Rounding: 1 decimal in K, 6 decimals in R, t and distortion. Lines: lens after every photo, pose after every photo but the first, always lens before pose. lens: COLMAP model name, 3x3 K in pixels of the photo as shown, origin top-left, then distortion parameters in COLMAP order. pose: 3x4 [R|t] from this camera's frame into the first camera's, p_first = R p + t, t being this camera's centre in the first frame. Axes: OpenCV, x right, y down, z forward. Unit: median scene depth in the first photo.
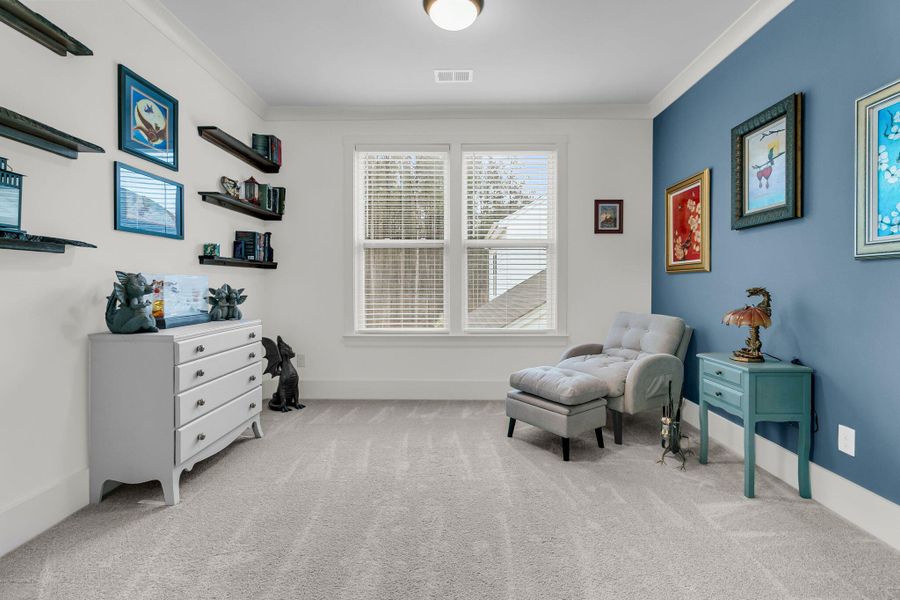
lens RADIAL K [[419.1, 0, 454.9], [0, 419.1, 287.8], [0, 0, 1]] dist [0.001619, 0.000424]
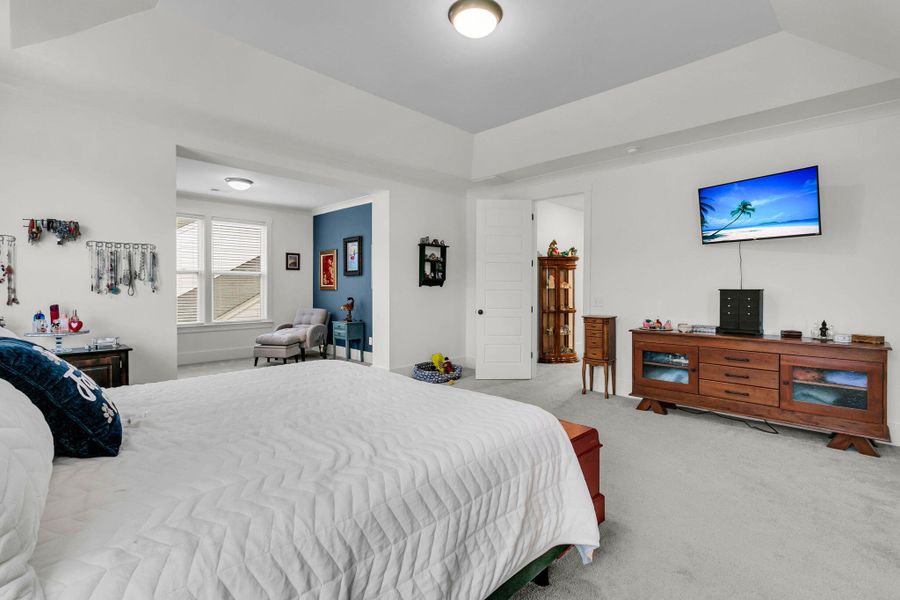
lens RADIAL K [[430.6, 0, 453.4], [0, 430.6, 291.0], [0, 0, 1]] dist [0.002495, 0.000375]
pose [[0.701801, -0.006816, 0.712340, -0.745760], [0.004264, 0.999977, 0.005367, -0.046207], [-0.712360, -0.000729, 0.701814, -1.319162]]
